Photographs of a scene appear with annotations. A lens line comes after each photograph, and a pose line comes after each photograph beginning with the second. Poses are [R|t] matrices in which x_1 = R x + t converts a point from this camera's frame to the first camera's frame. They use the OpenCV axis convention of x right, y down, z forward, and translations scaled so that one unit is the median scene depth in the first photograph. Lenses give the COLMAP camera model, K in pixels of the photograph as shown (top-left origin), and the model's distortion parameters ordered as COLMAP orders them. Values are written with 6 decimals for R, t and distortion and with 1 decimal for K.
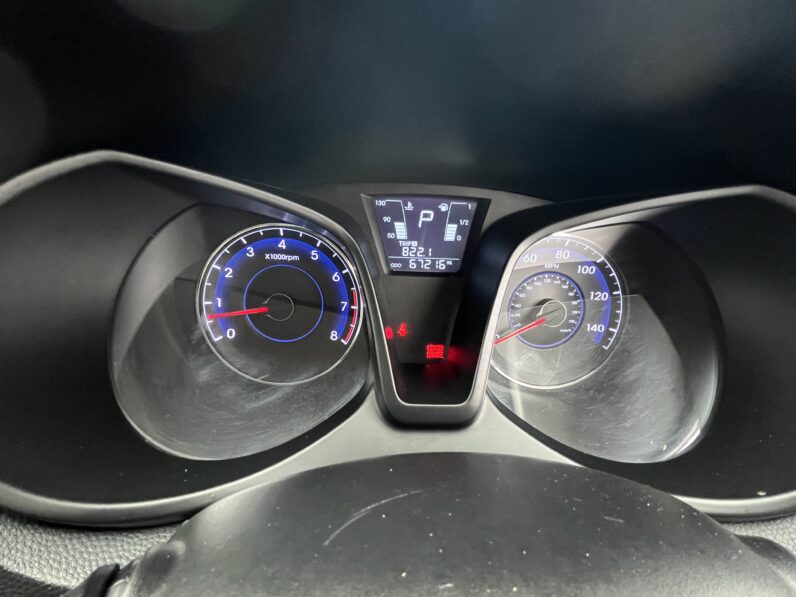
lens RADIAL K [[364.6, 0, 398.8], [0, 364.6, 299.1], [0, 0, 1]] dist [-0.003562, 0.000180]
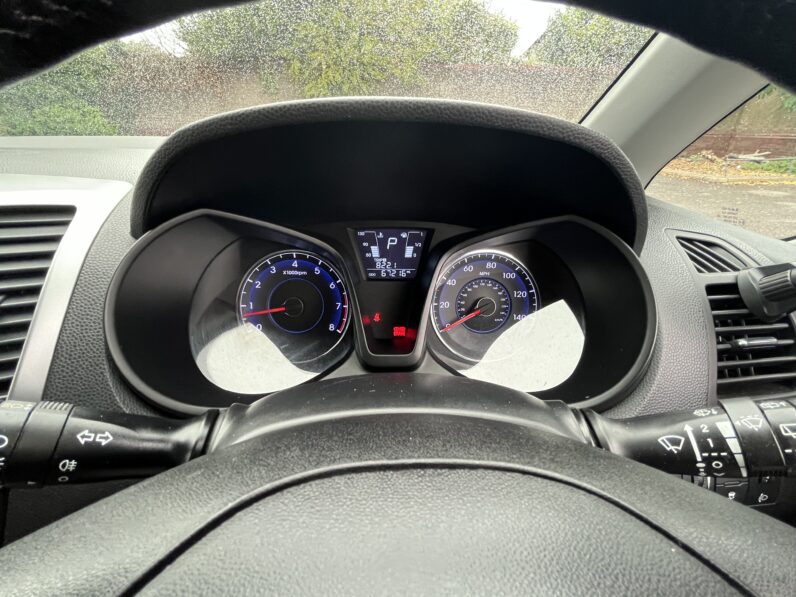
lens RADIAL K [[364.6, 0, 397.4], [0, 364.6, 297.5], [0, 0, 1]] dist [-0.003562, 0.000180]
pose [[0.999477, -0.030221, -0.011494, 0.101854], [0.029048, 0.995398, -0.091315, 0.129400], [0.014201, 0.090934, 0.995756, -0.433939]]
